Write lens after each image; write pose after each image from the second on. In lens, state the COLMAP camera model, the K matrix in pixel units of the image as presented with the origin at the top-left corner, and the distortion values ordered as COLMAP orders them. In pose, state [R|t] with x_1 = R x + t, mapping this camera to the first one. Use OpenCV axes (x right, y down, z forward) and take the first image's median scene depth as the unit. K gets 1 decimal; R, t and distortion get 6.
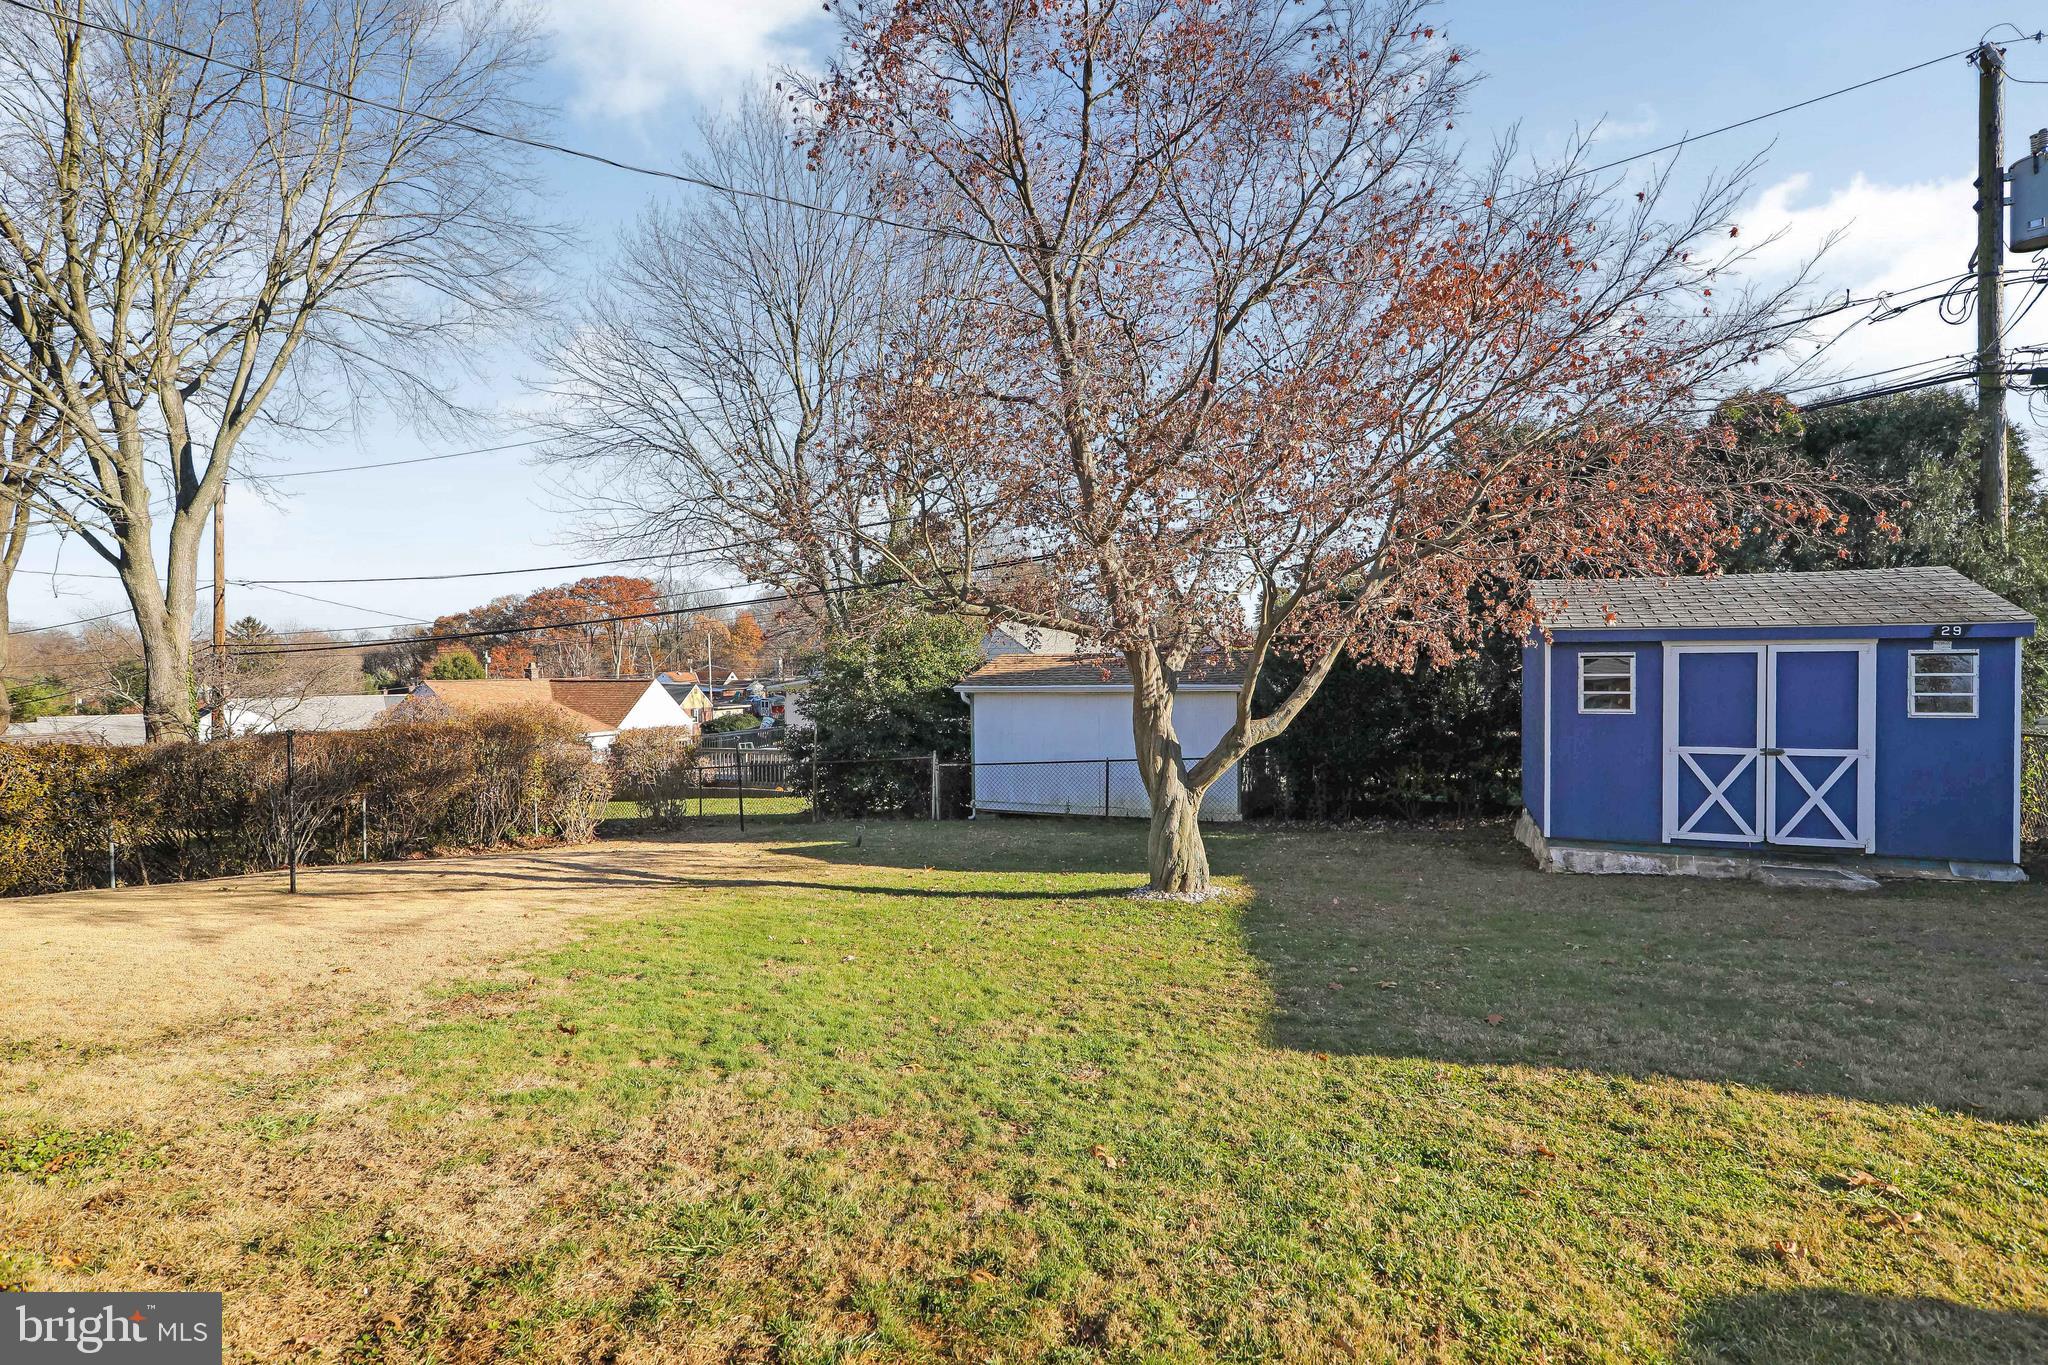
lens RADIAL K [[939.4, 0, 1009.2], [0, 939.4, 678.2], [0, 0, 1]] dist [-0.004640, 0.001130]
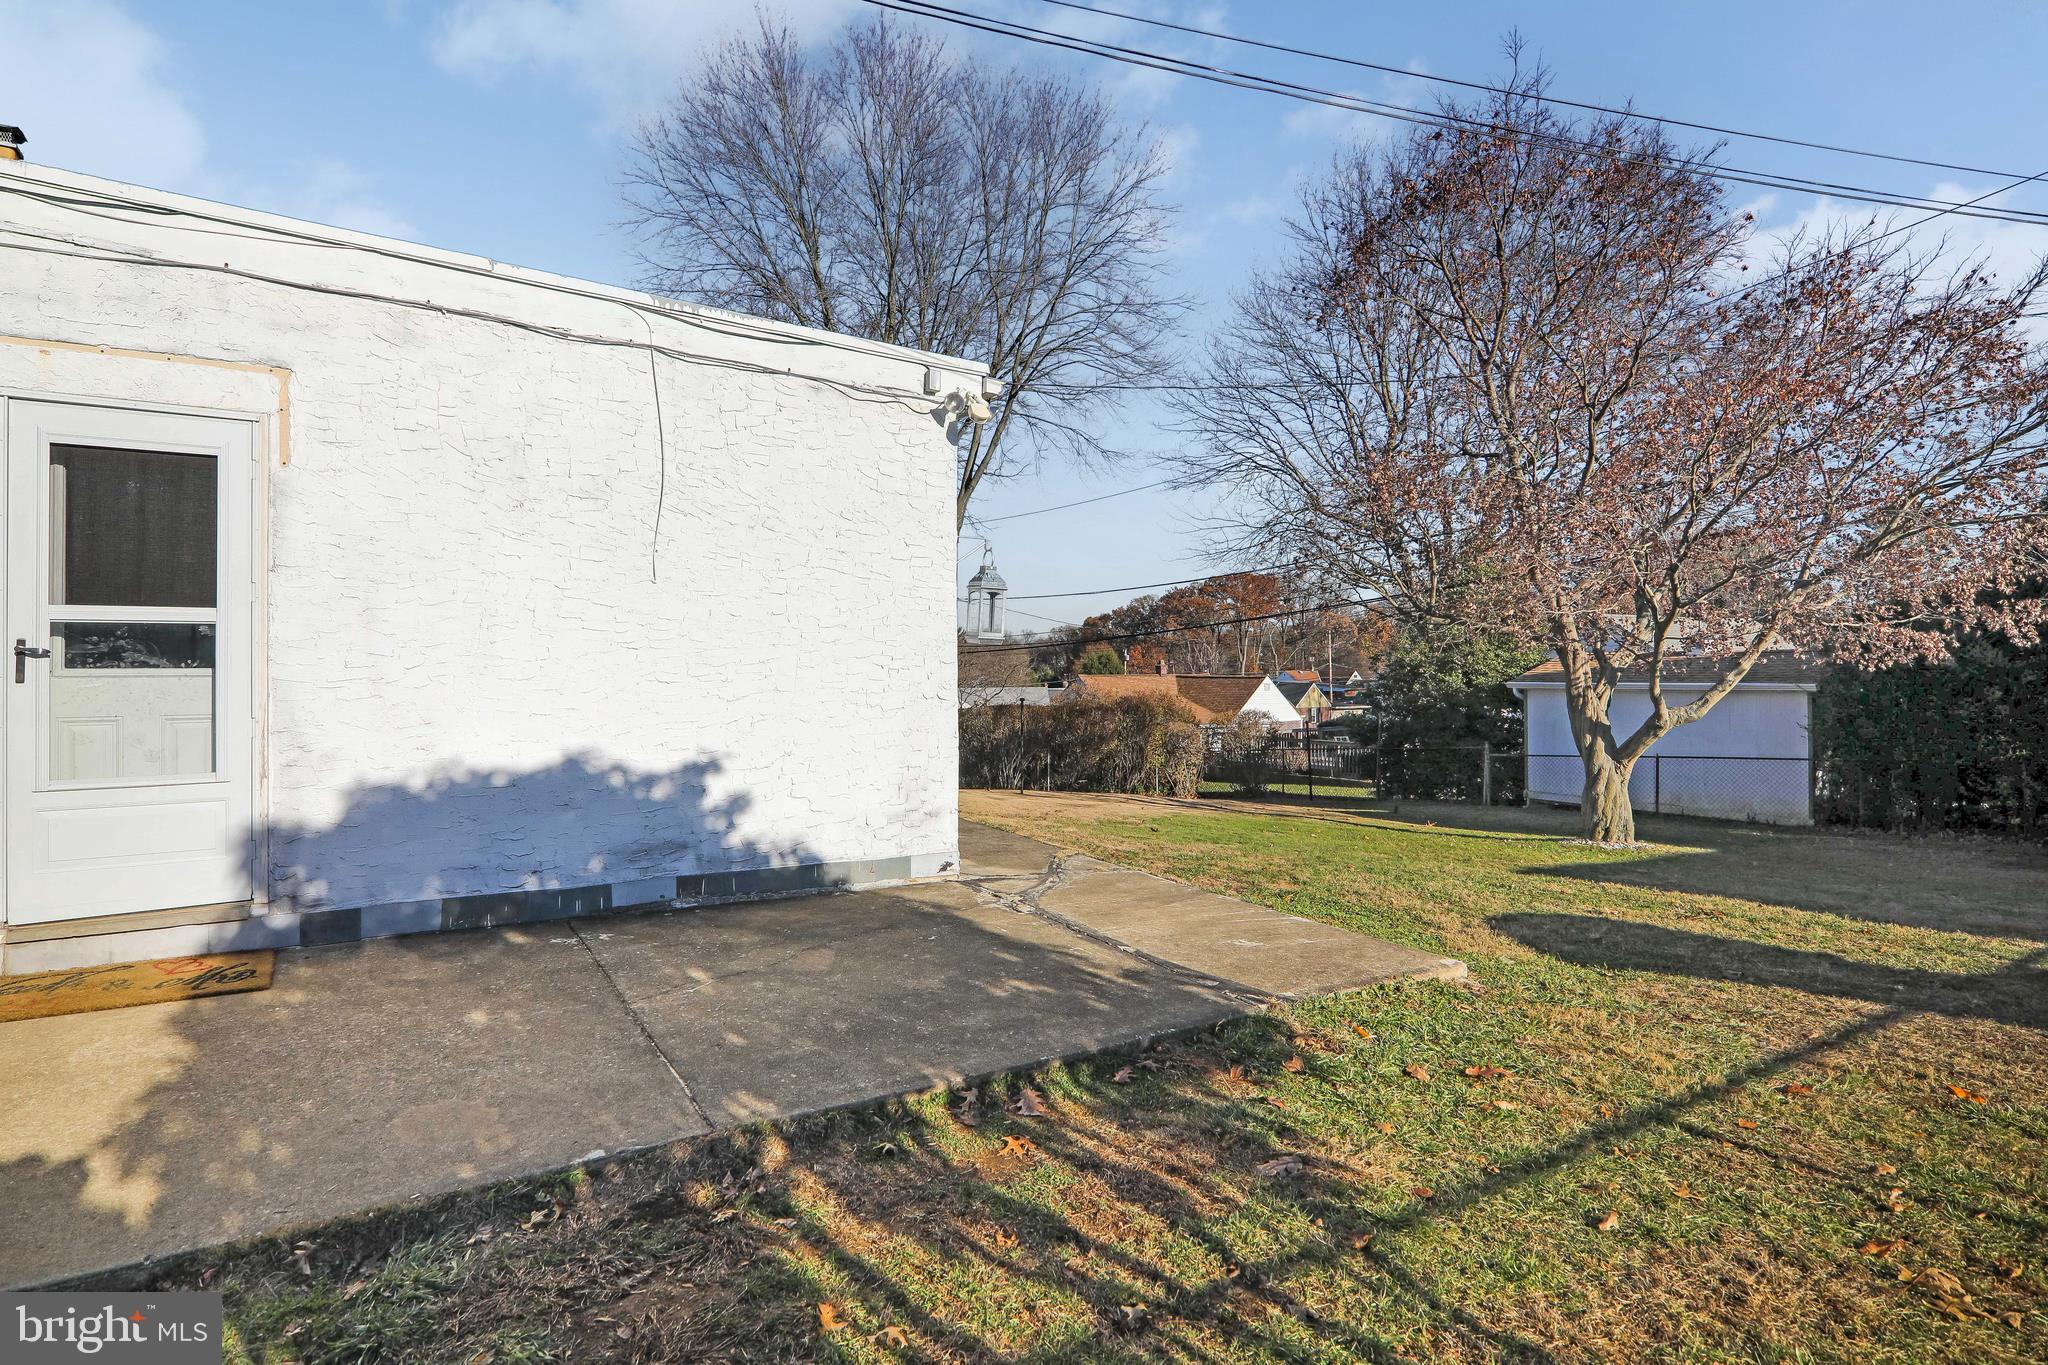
lens RADIAL K [[1124.5, 0, 1021.9], [0, 1124.5, 674.7], [0, 0, 1]] dist [0.001773, 0.000111]
pose [[0.824909, 0.010934, -0.565159, 0.201027], [-0.013685, 0.999906, -0.000630, 0.007674], [0.565099, 0.008254, 0.824982, -0.357151]]
